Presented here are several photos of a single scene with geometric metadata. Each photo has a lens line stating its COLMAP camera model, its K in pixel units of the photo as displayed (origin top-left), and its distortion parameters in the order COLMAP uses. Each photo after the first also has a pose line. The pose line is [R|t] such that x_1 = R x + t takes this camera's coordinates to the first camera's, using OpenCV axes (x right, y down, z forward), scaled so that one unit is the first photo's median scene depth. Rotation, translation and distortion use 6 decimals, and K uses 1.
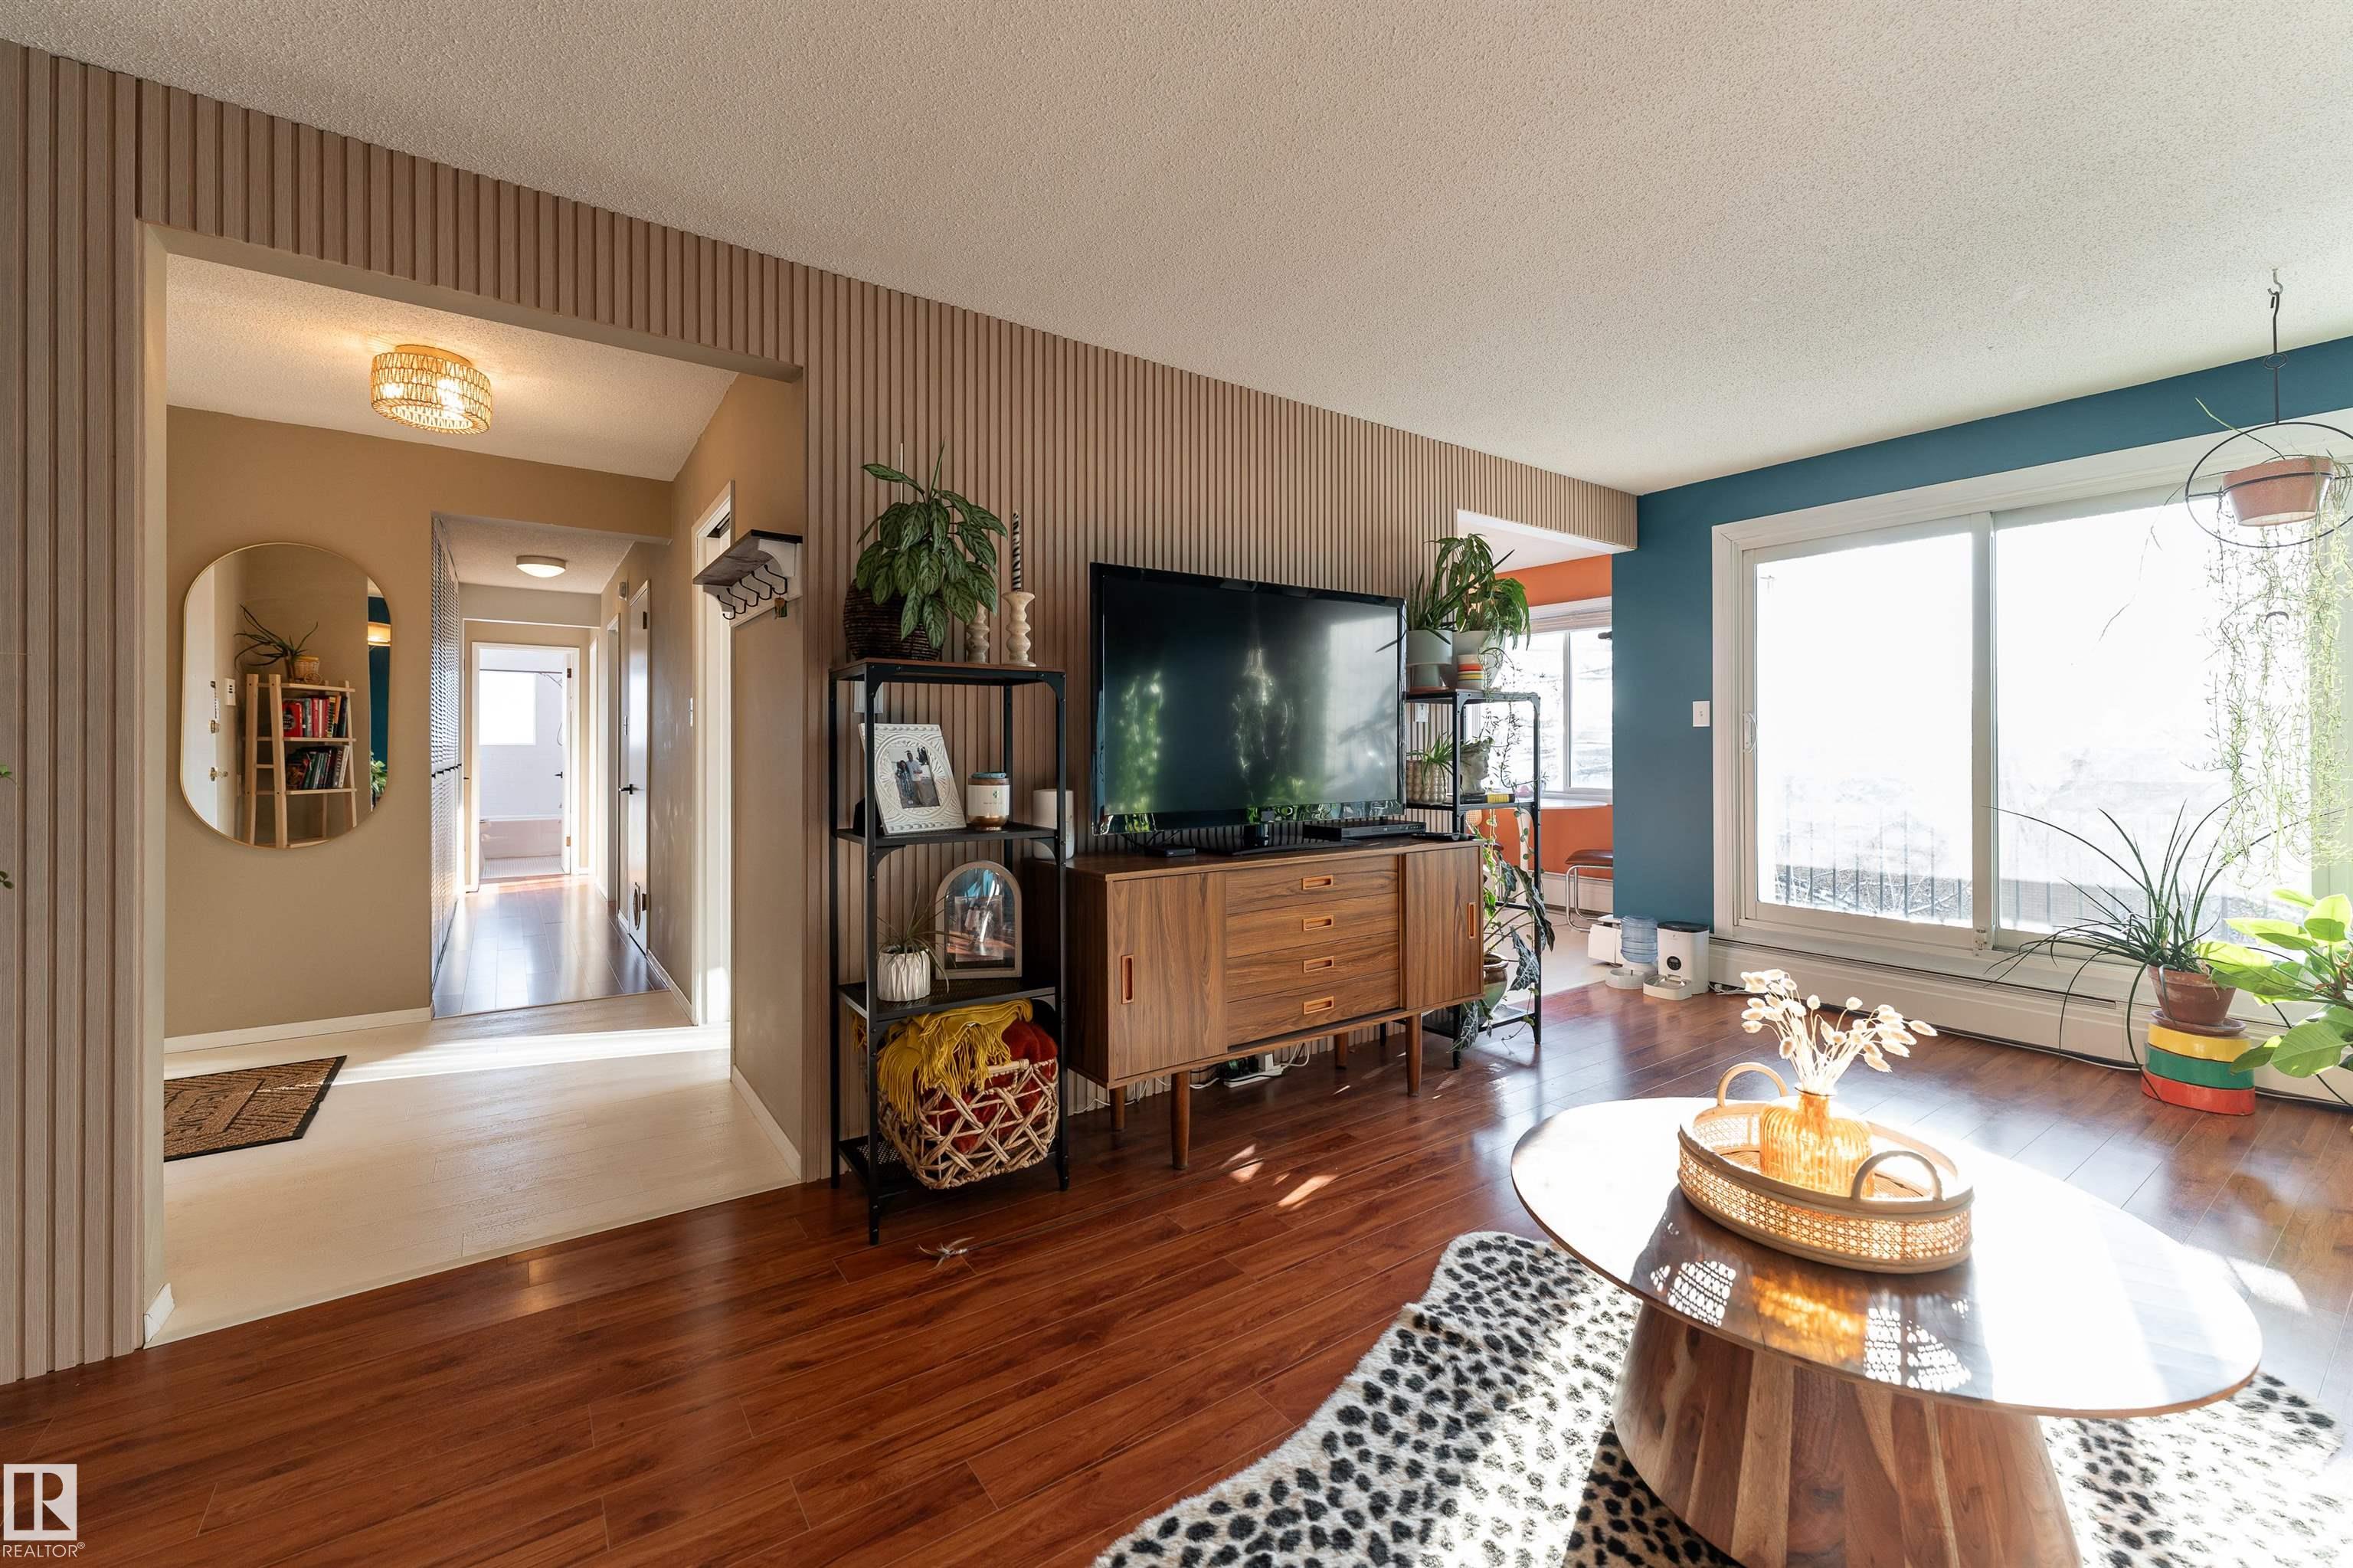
lens RADIAL K [[951.8, 0, 1165.7], [0, 951.8, 744.2], [0, 0, 1]] dist [0.000268, 0.000004]
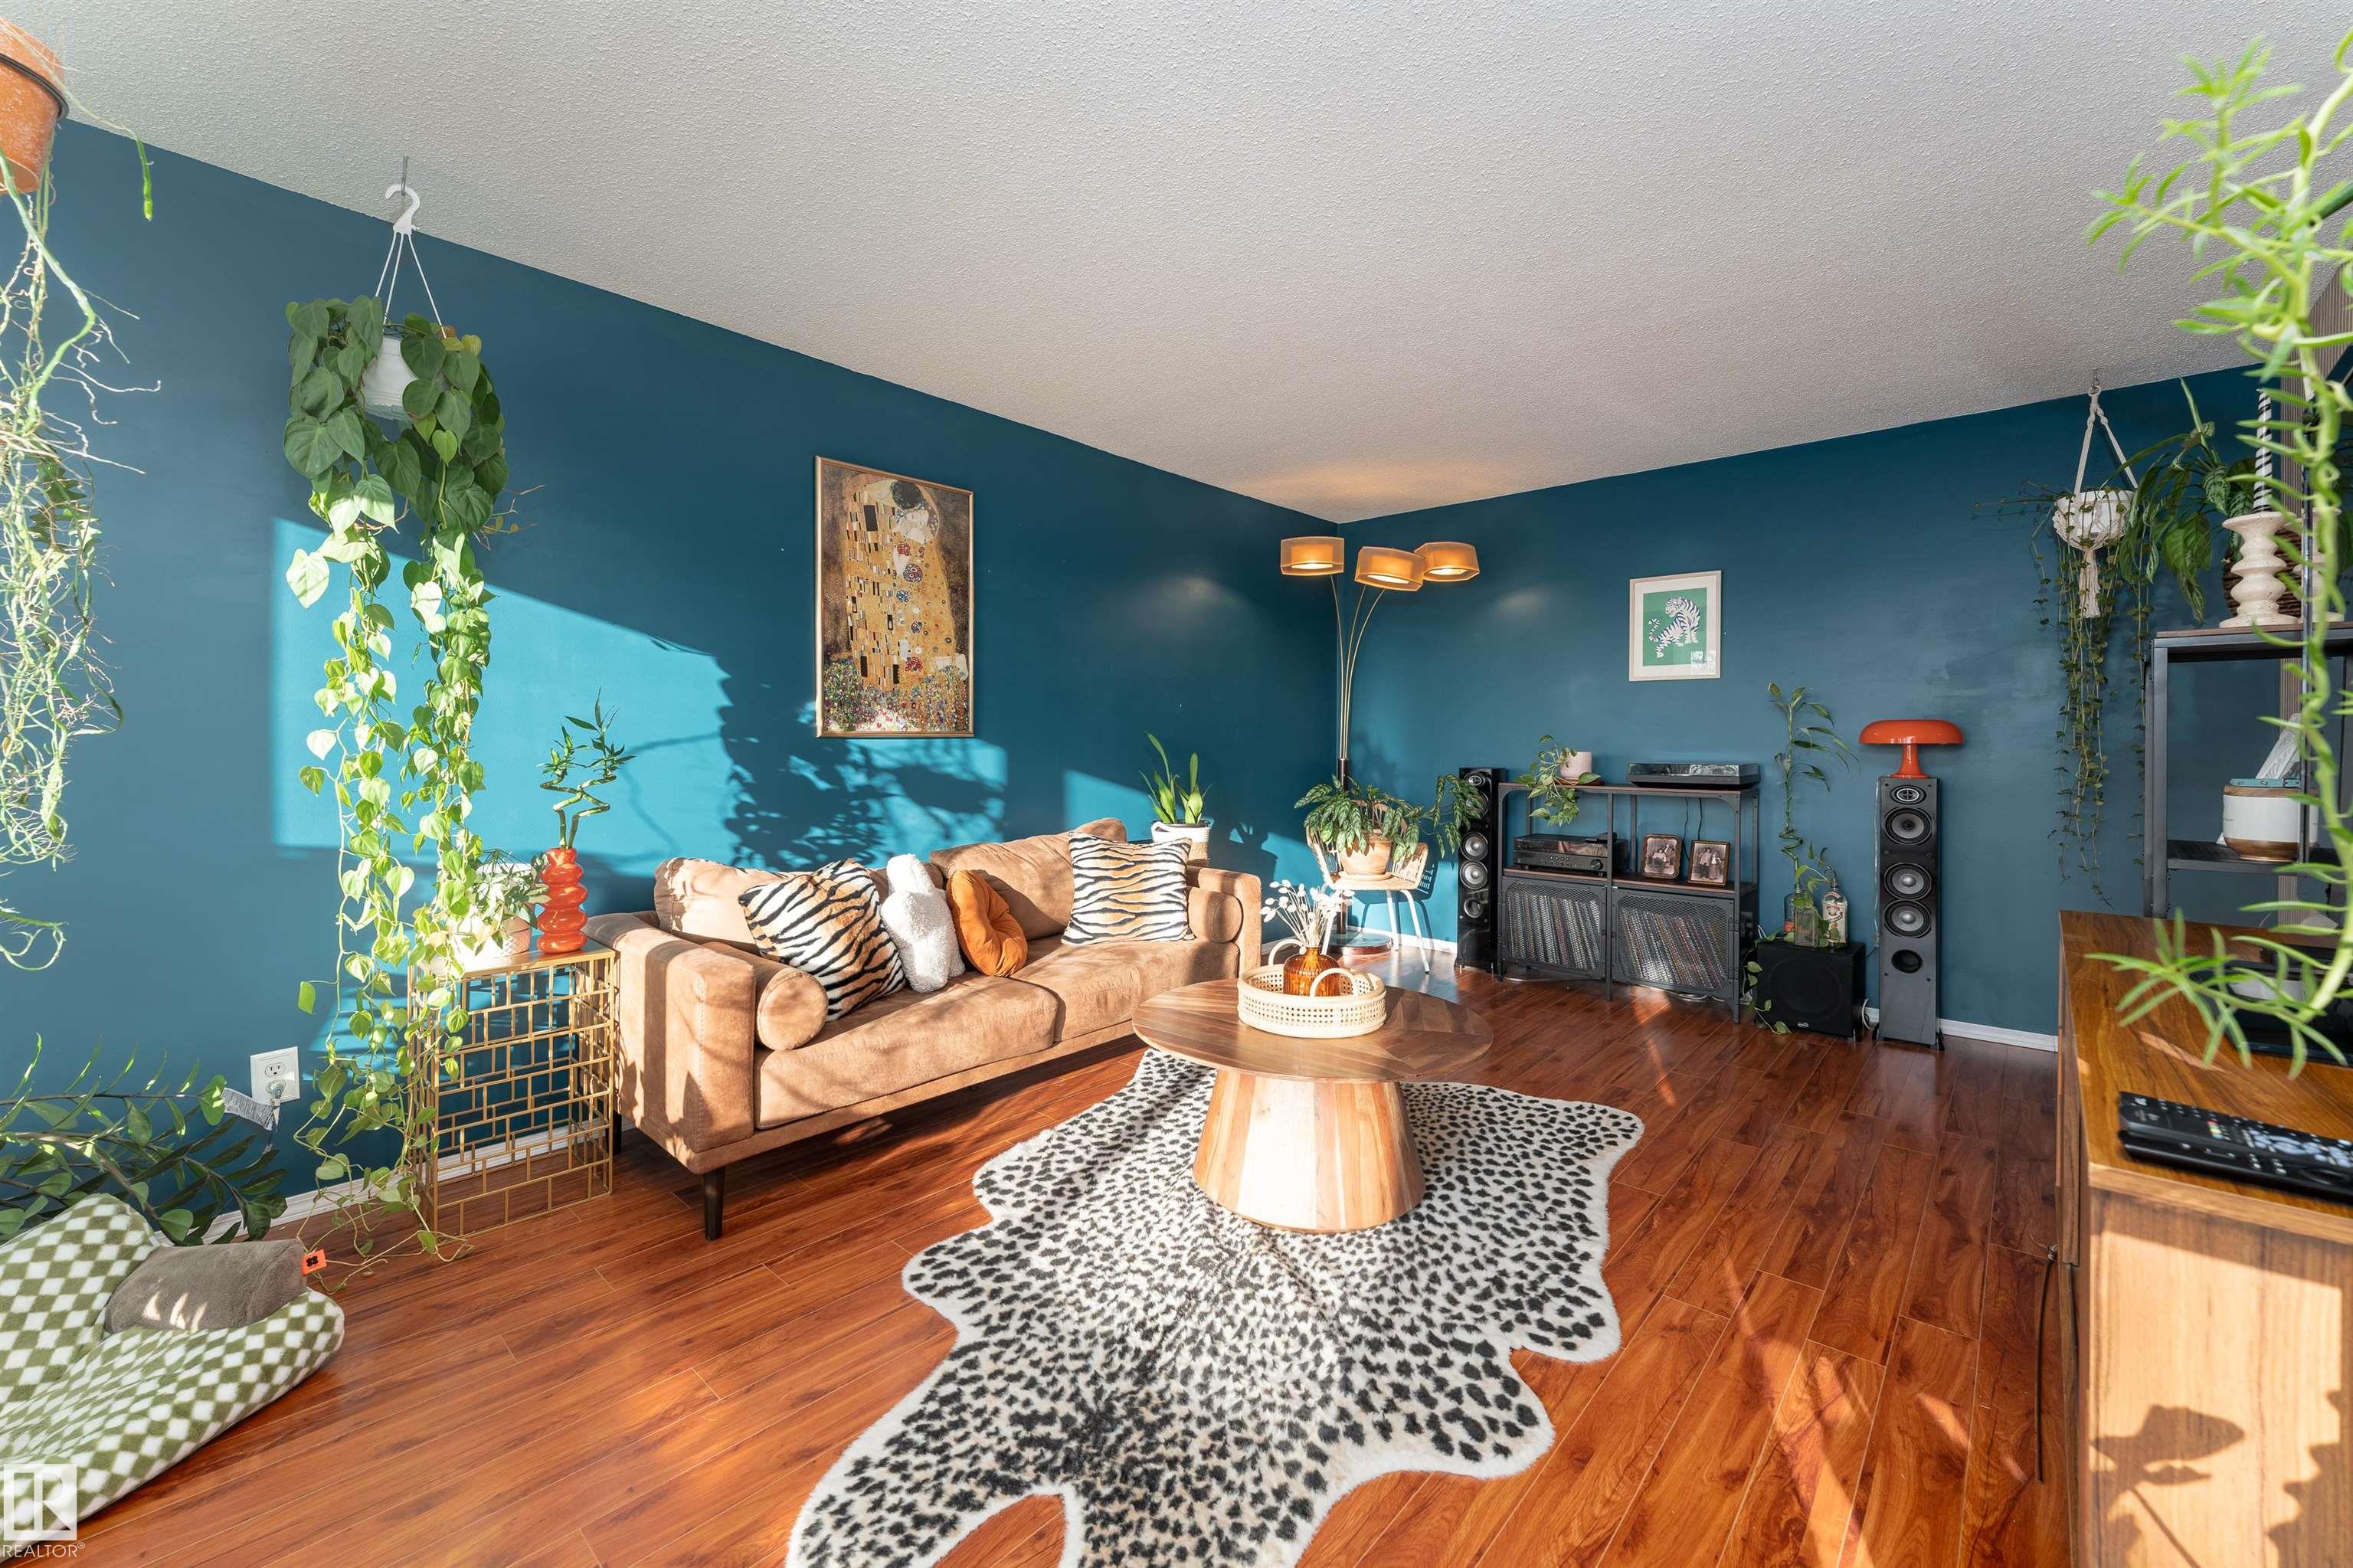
lens RADIAL K [[953.8, 0, 1161.2], [0, 953.8, 736.3], [0, 0, 1]] dist [-0.000684, 0.000007]
pose [[-0.976506, -0.006079, -0.215404, 0.797727], [-0.004278, 0.999952, -0.008826, 0.008158], [0.215447, -0.007697, -0.976485, 1.579546]]
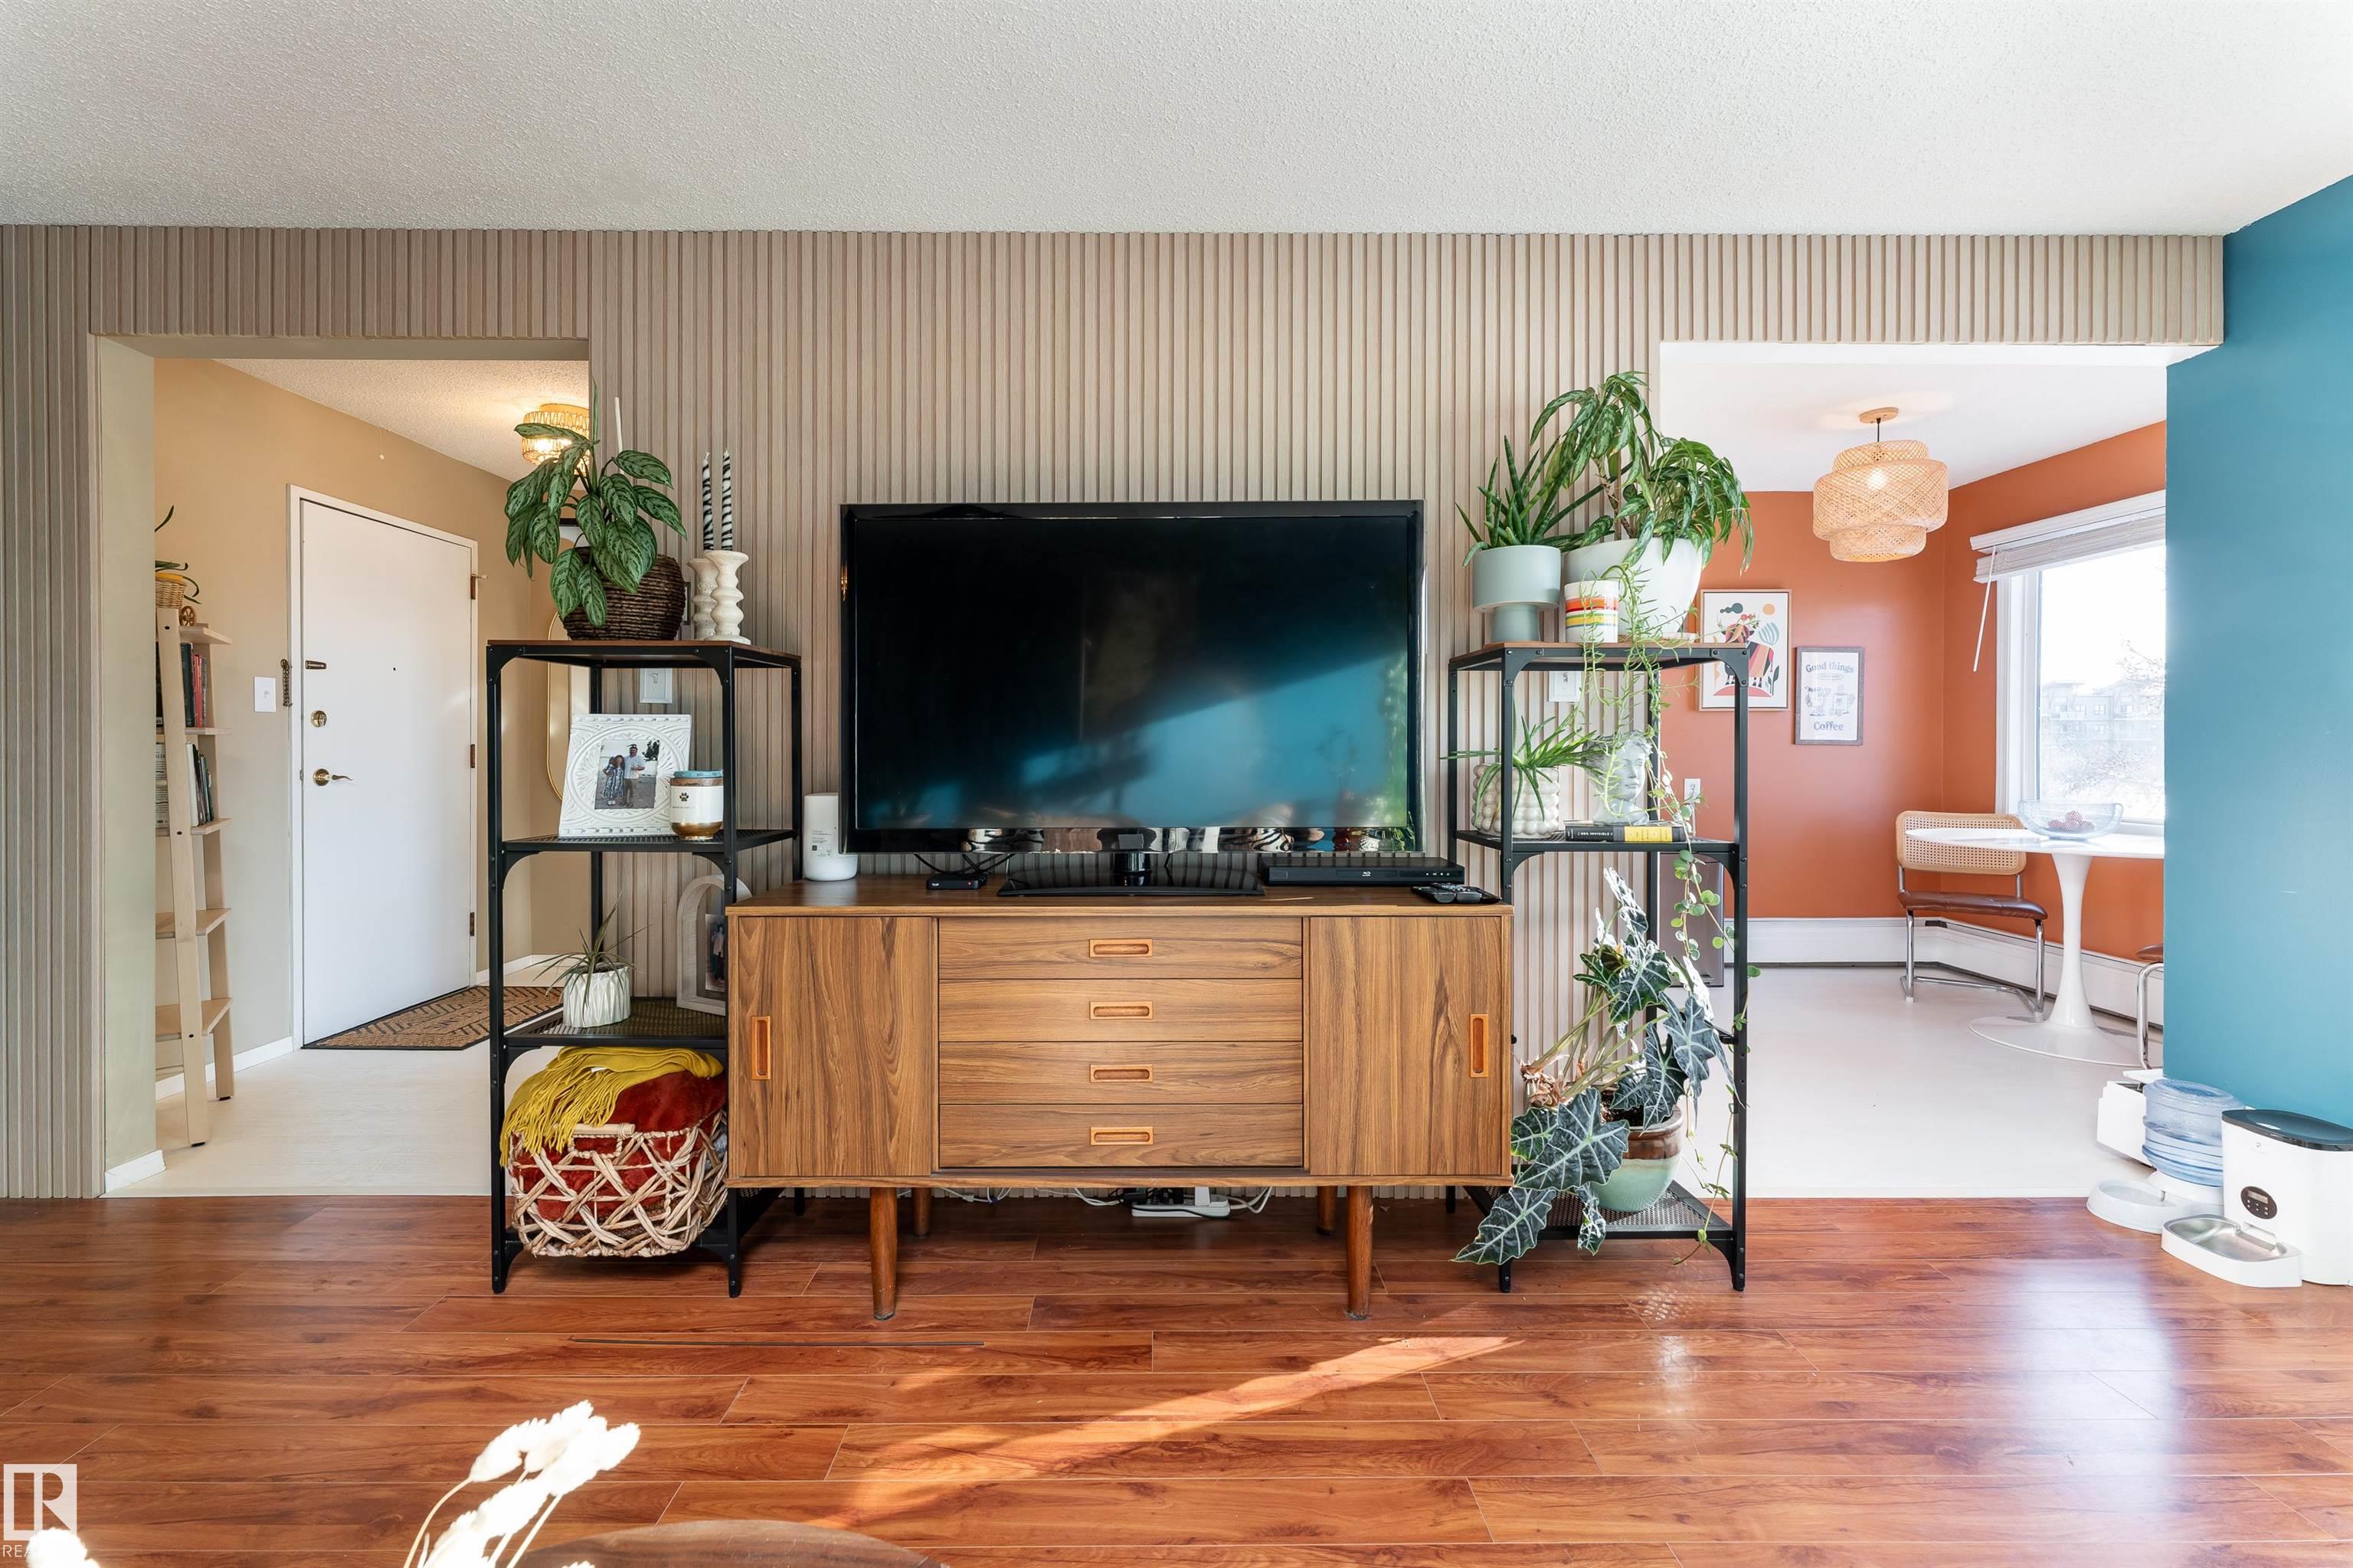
lens RADIAL K [[951.2, 0, 1157.9], [0, 951.2, 748.9], [0, 0, 1]] dist [0.001320, 0.000434]
pose [[0.823009, 0.005320, -0.568004, 0.651057], [-0.000947, 0.999968, 0.007994, 0.003464], [0.568028, -0.006041, 0.822987, 0.563142]]
